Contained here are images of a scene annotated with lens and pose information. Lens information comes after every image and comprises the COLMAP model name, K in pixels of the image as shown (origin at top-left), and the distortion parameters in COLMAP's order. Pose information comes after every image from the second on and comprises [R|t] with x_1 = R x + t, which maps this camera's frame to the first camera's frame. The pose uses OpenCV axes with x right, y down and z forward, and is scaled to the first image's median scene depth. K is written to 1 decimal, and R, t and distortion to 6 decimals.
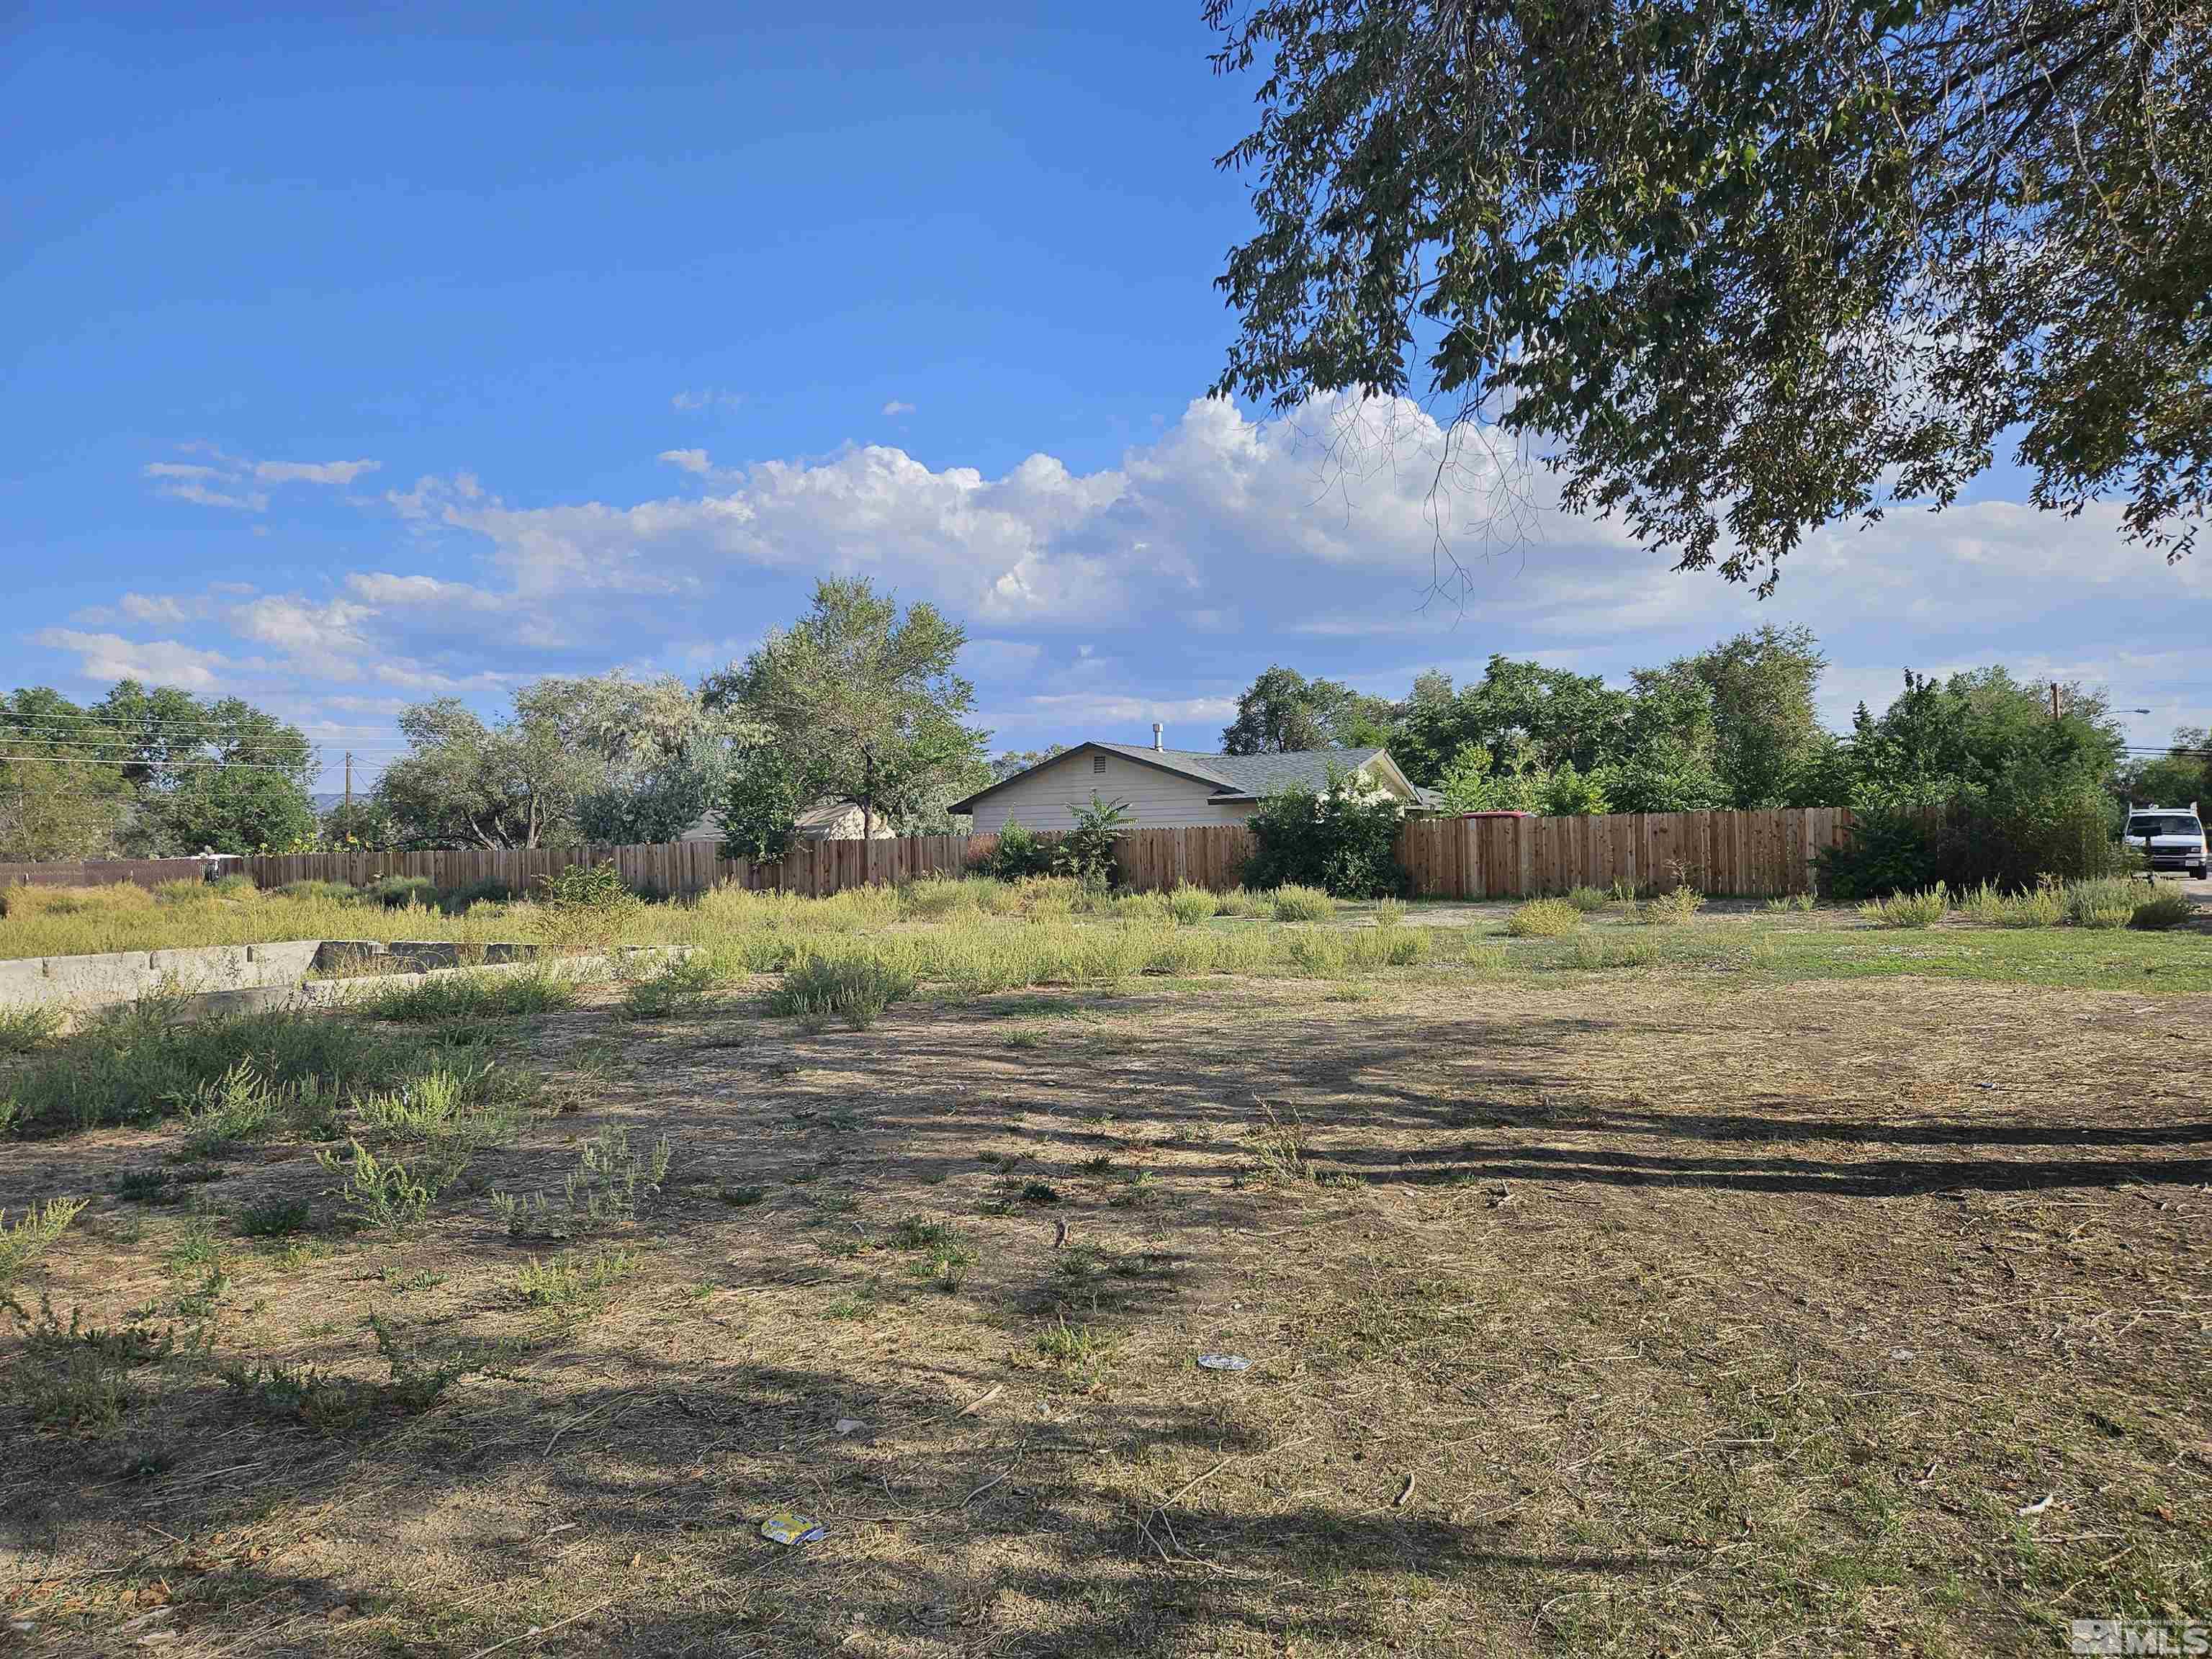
lens RADIAL K [[1438.0, 0, 1097.7], [0, 1438.0, 868.3], [0, 0, 1]] dist [0.040206, -0.040125]
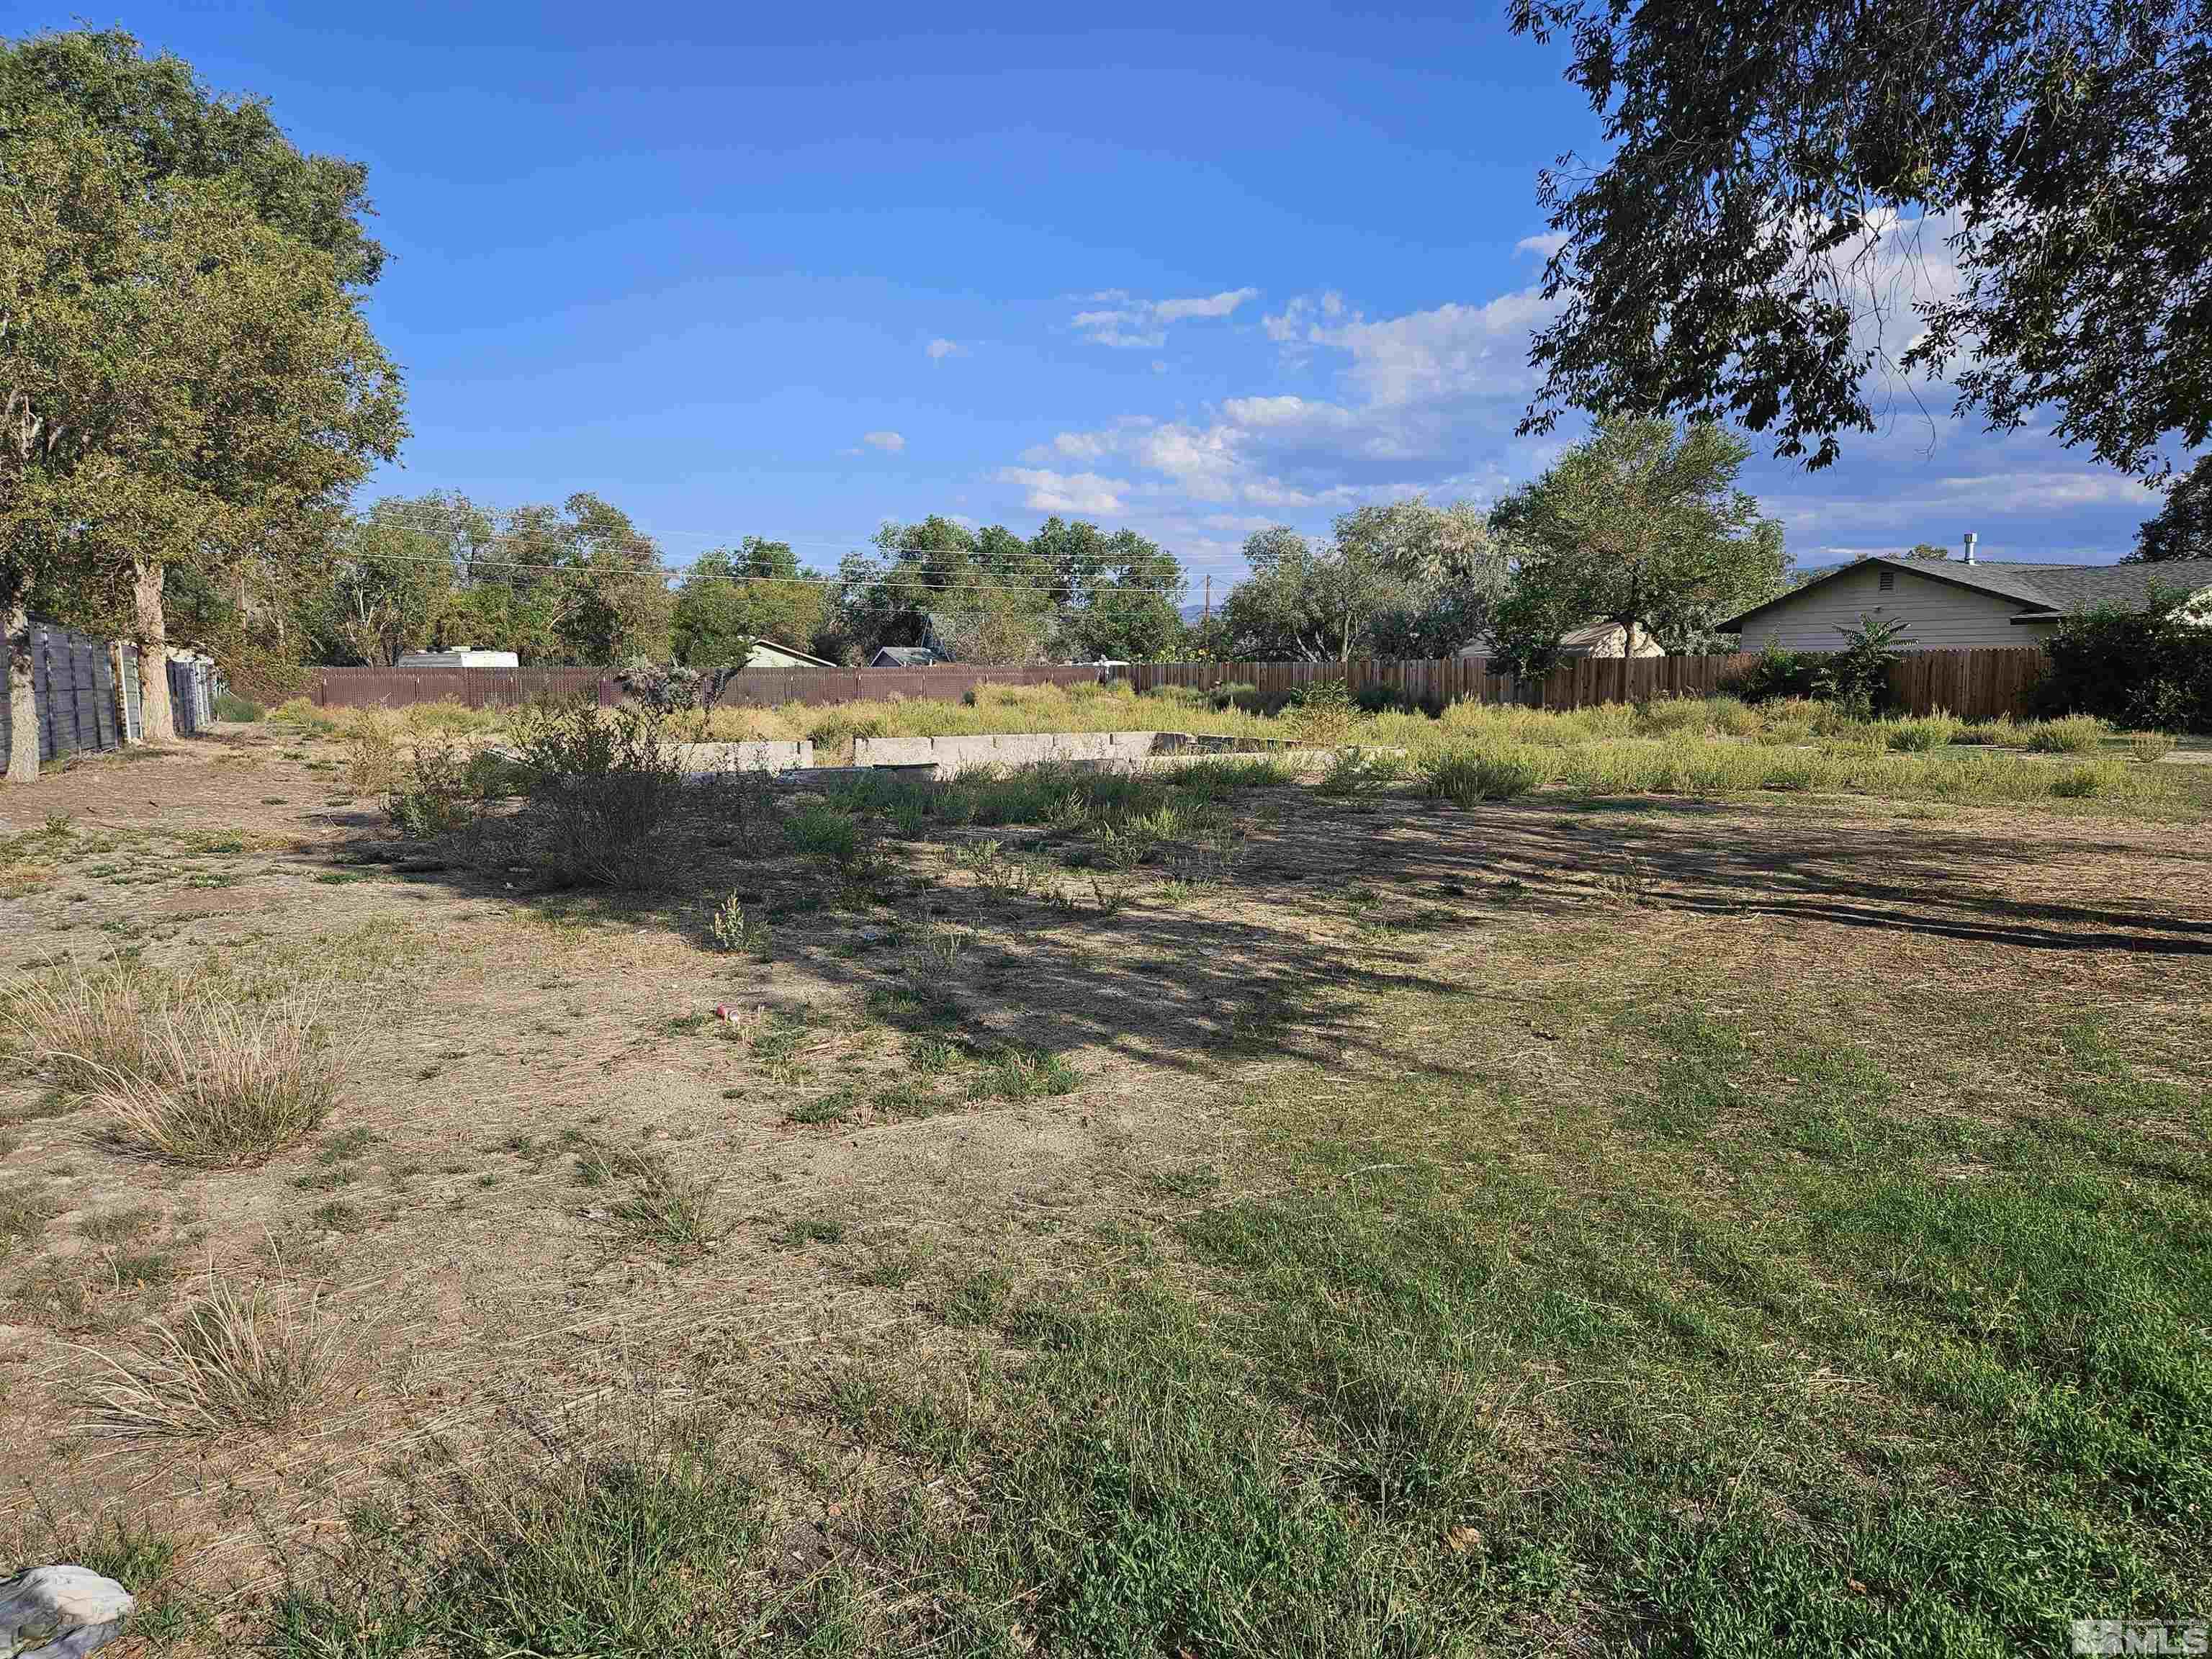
lens RADIAL K [[1438.0, 0, 1092.5], [0, 1438.0, 865.7], [0, 0, 1]] dist [0.040206, -0.040125]
pose [[0.845314, 0.089706, -0.526684, 0.065798], [-0.021017, 0.990624, 0.134993, -0.003368], [0.533856, -0.103042, 0.839274, -0.087658]]
